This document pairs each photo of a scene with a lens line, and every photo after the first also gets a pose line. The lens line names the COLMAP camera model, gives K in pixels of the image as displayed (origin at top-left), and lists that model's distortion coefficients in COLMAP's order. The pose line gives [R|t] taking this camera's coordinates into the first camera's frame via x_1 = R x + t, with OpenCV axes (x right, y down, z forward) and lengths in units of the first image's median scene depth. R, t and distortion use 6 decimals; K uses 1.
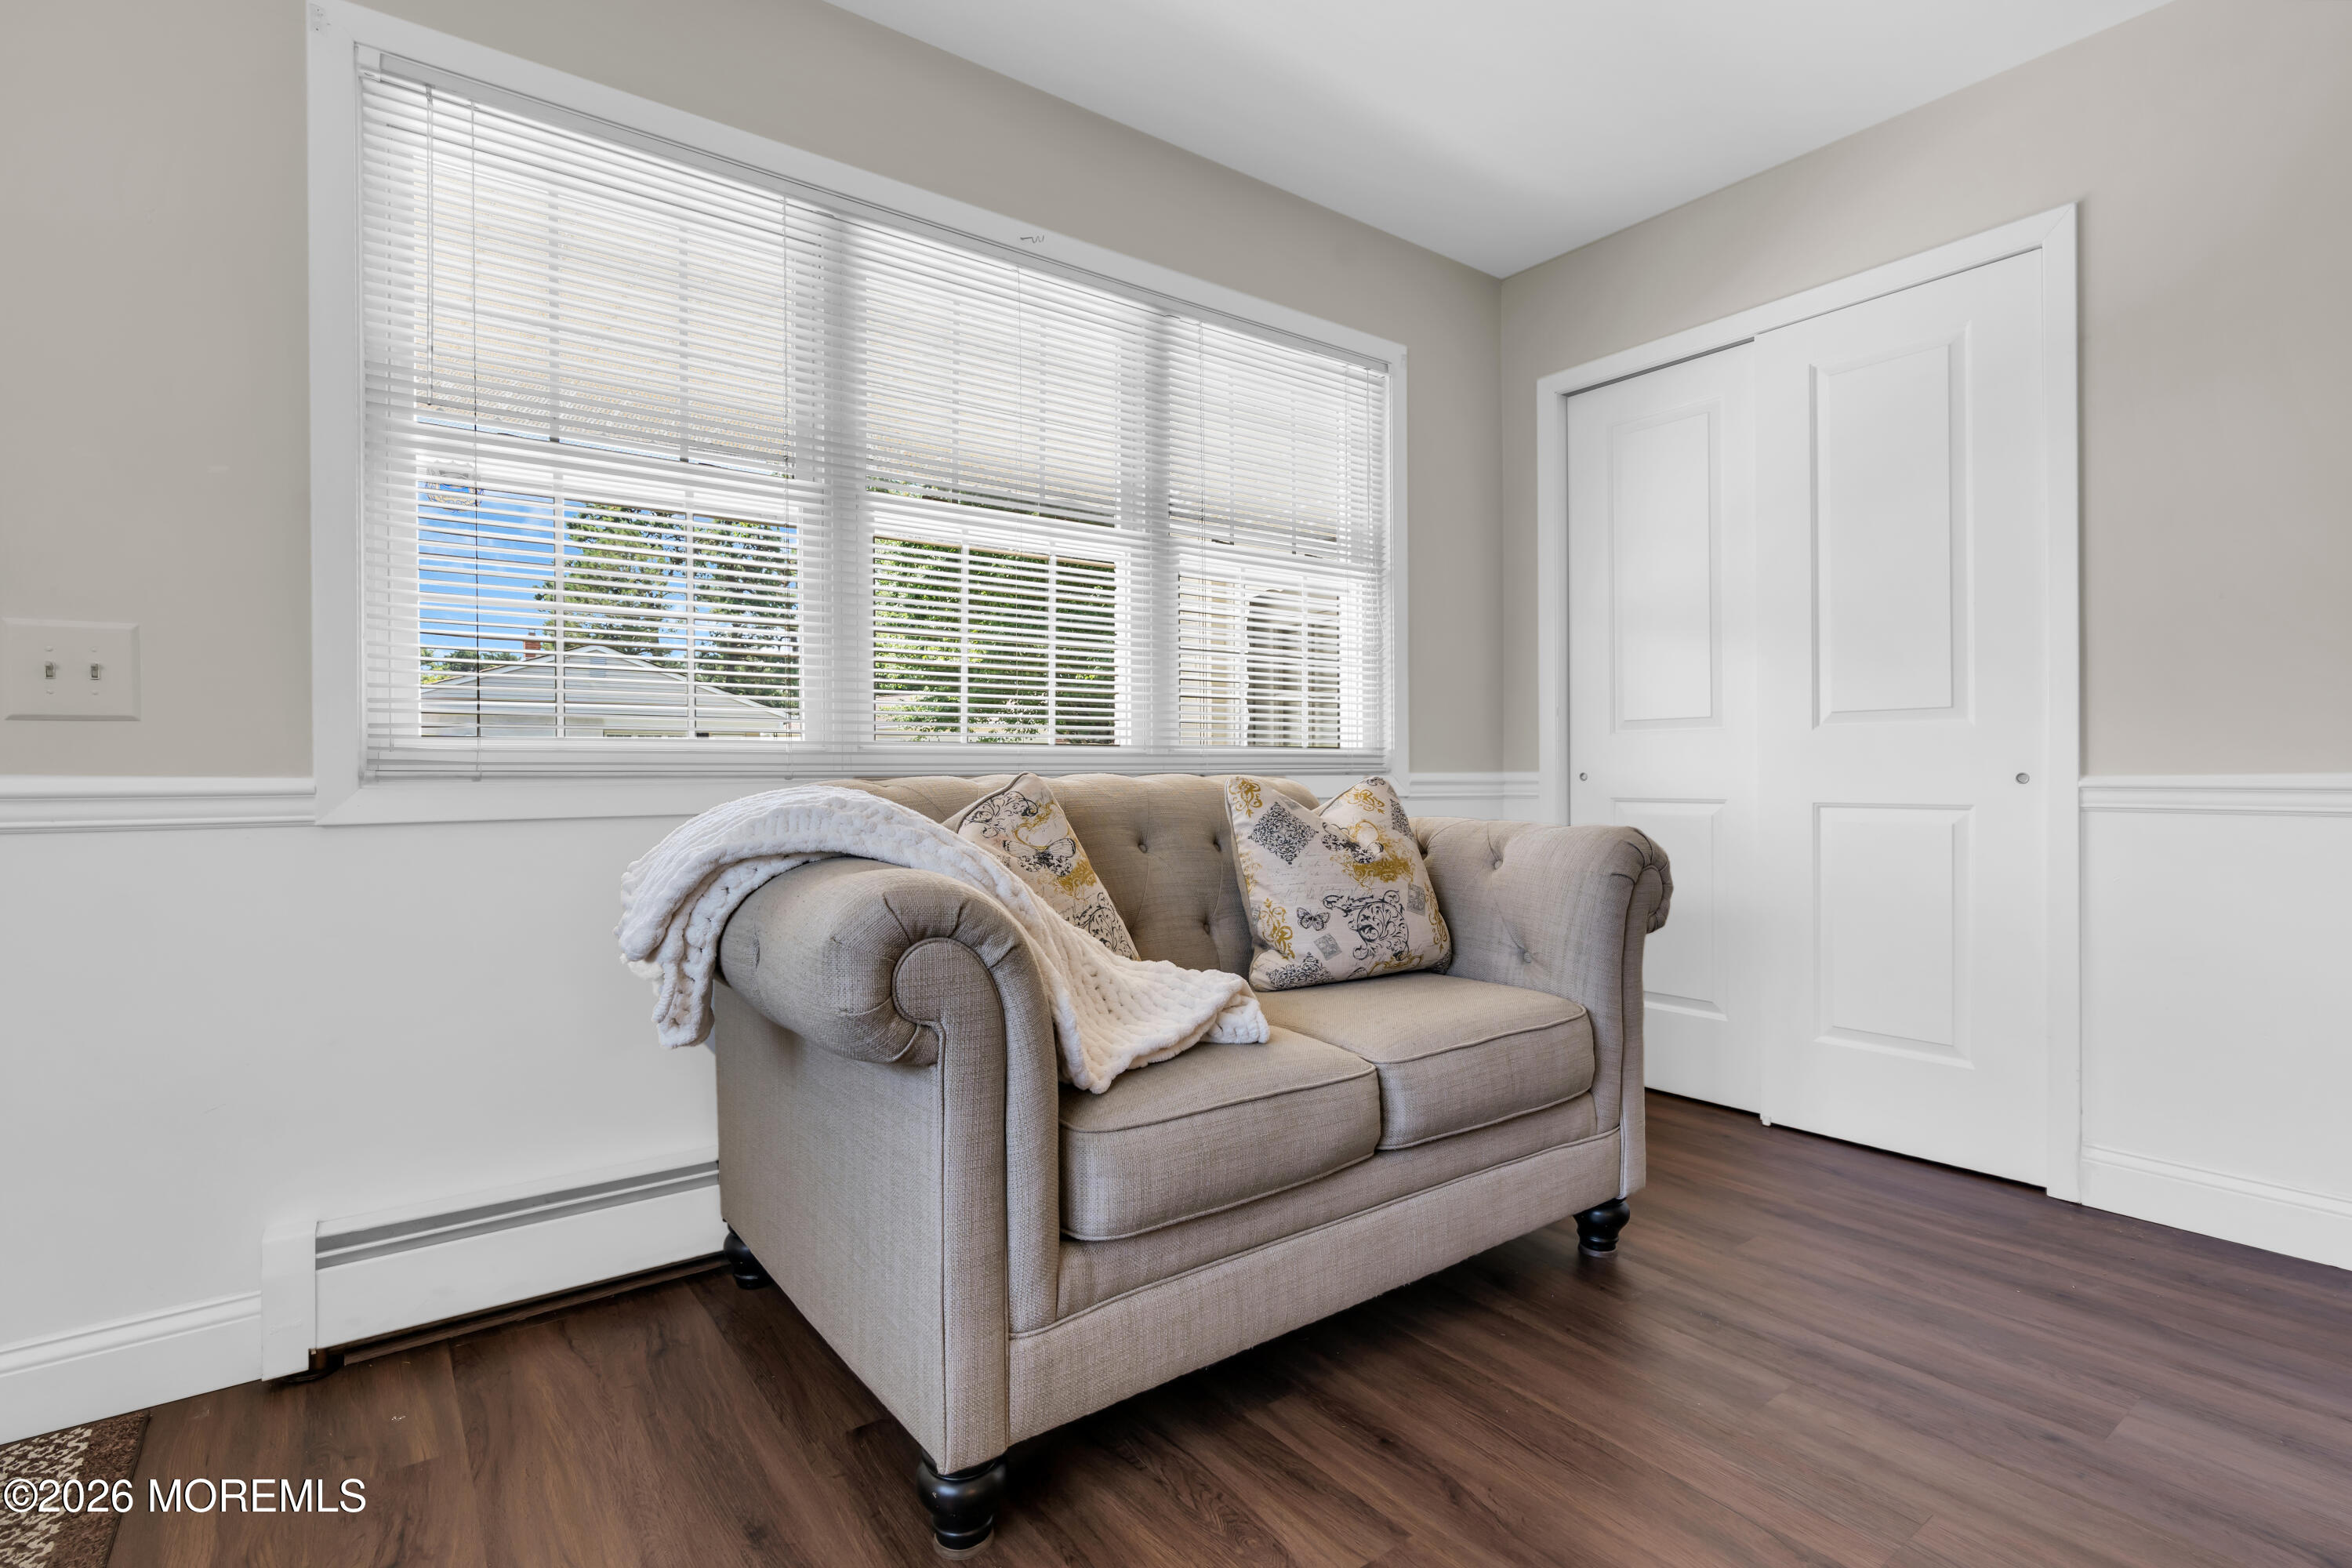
lens RADIAL K [[1106.2, 0, 1164.7], [0, 1106.2, 791.3], [0, 0, 1]] dist [-0.012811, 0.005312]
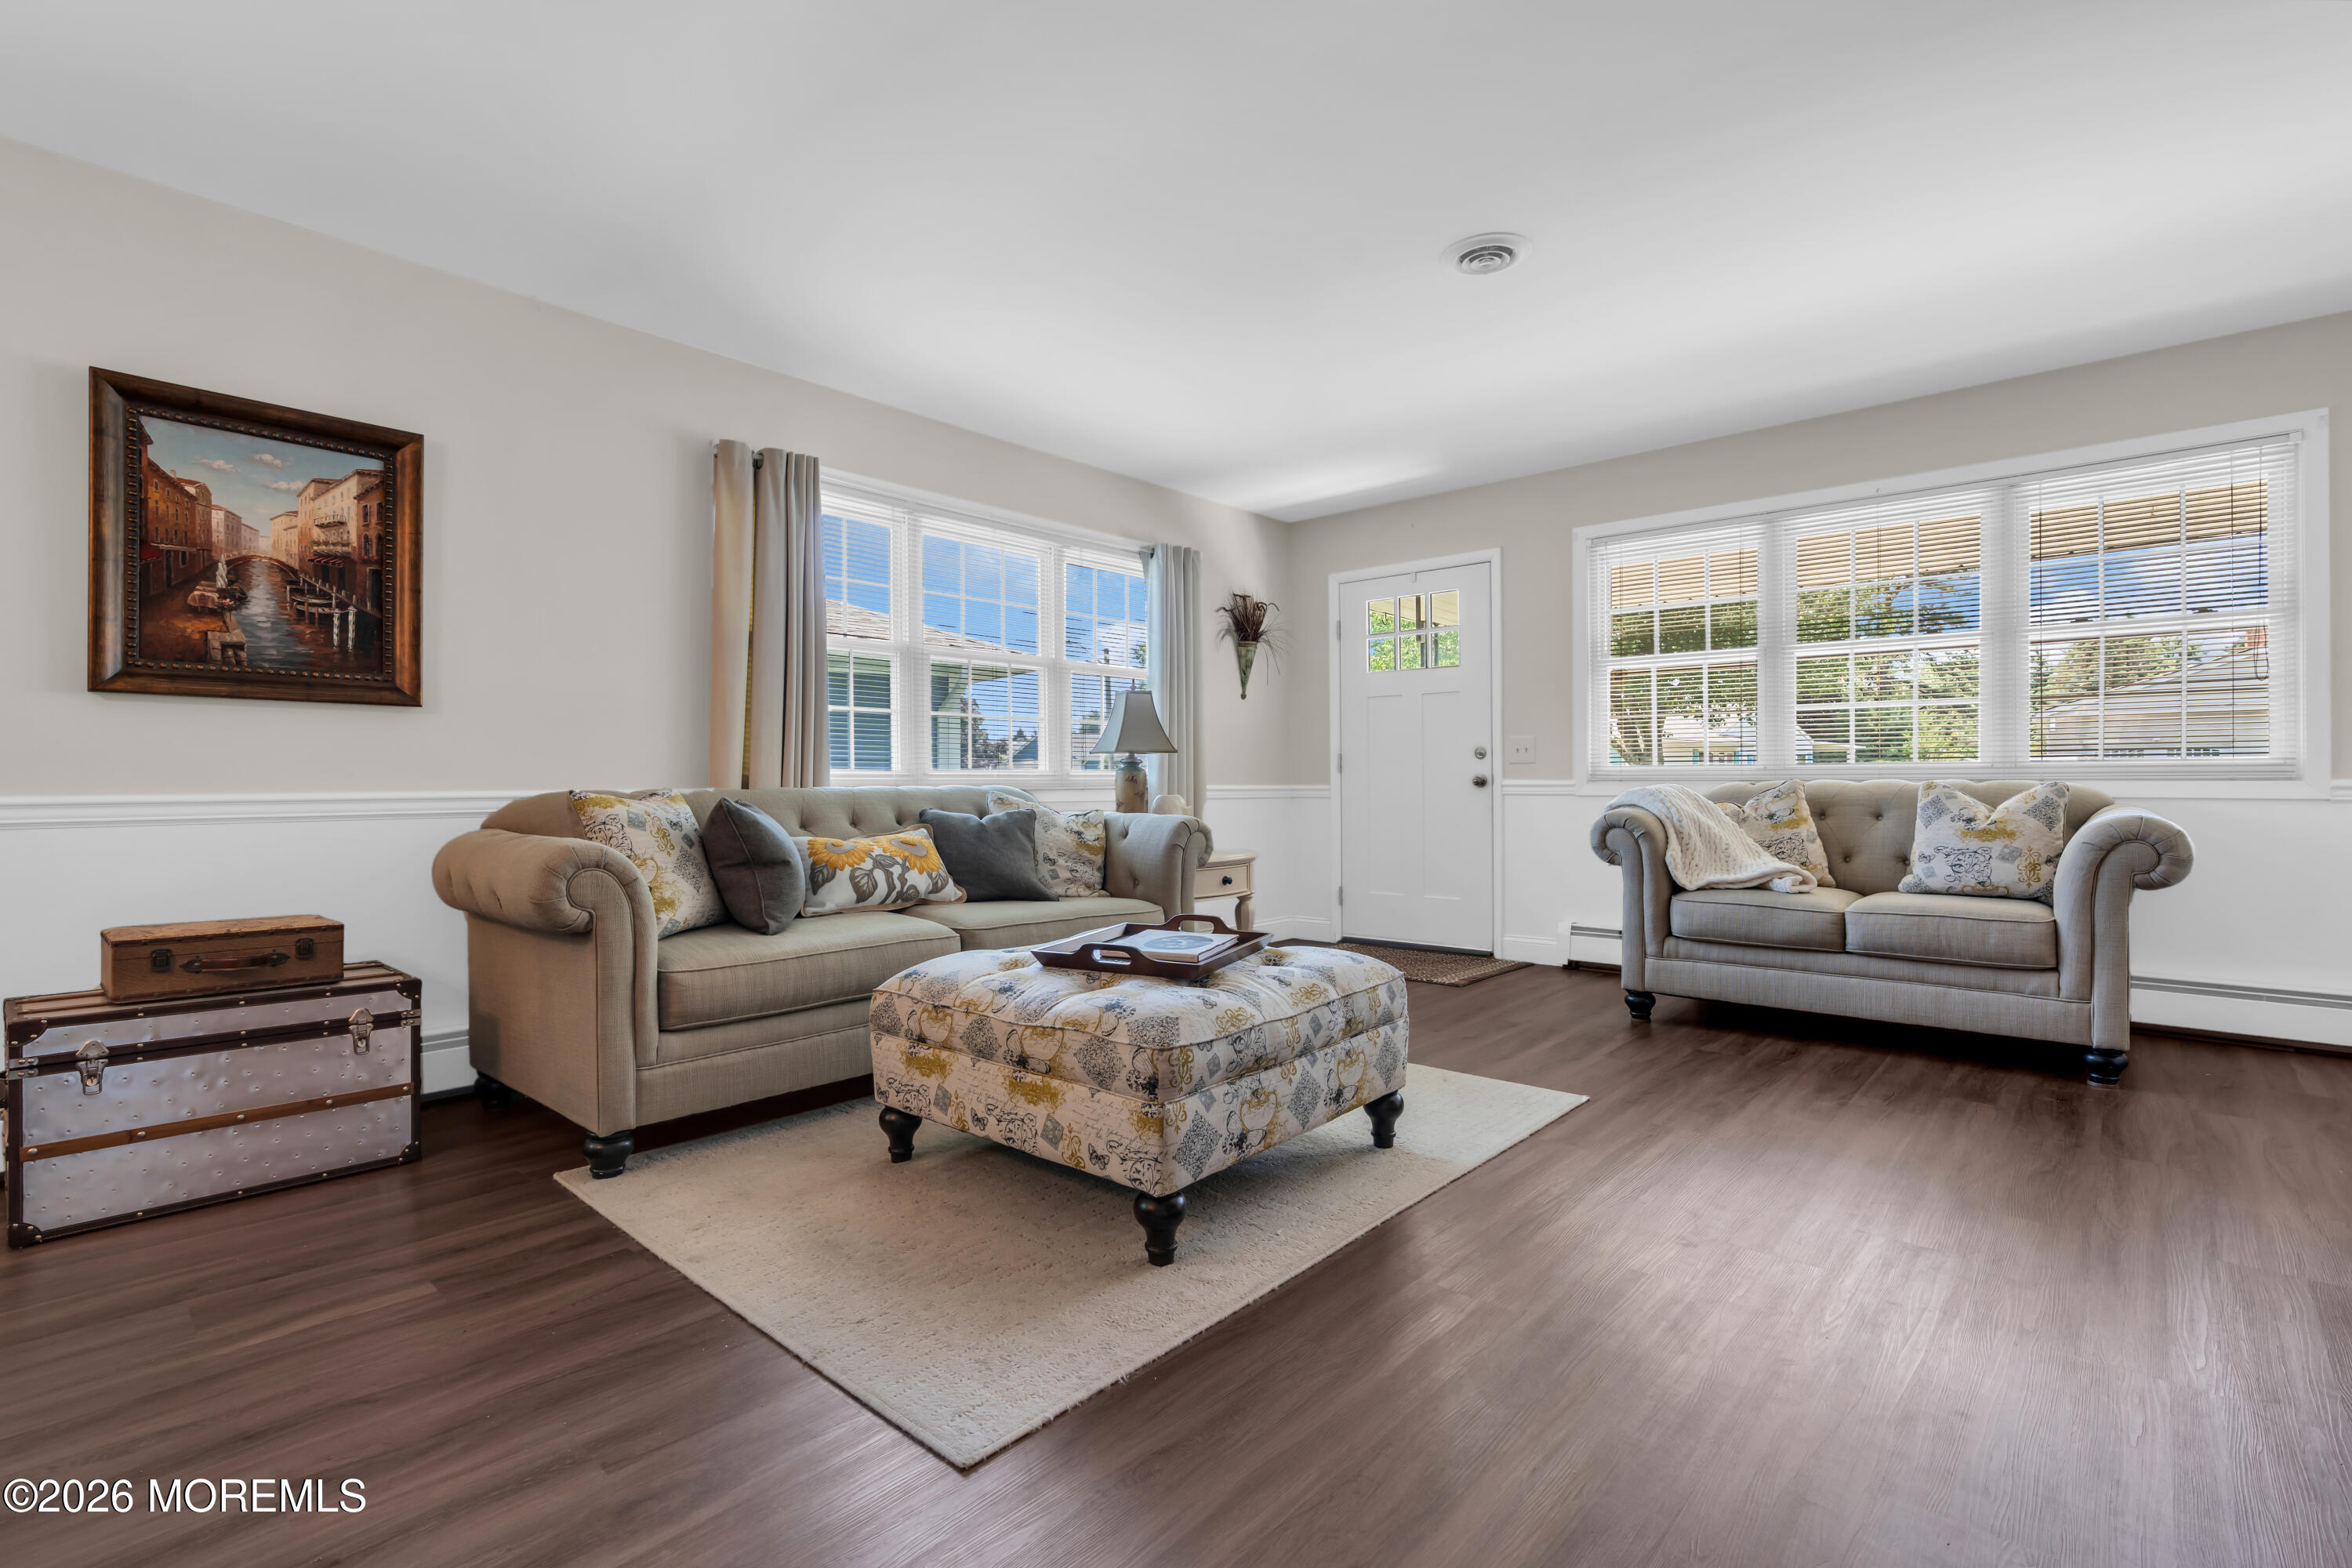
lens RADIAL K [[1066.8, 0, 1174.2], [0, 1066.8, 781.5], [0, 0, 1]] dist [-0.010179, 0.006444]
pose [[0.202509, 0.004470, -0.979270, 1.773920], [-0.014922, 0.999888, 0.001478, 0.004030], [0.979167, 0.014314, 0.202553, -0.658717]]
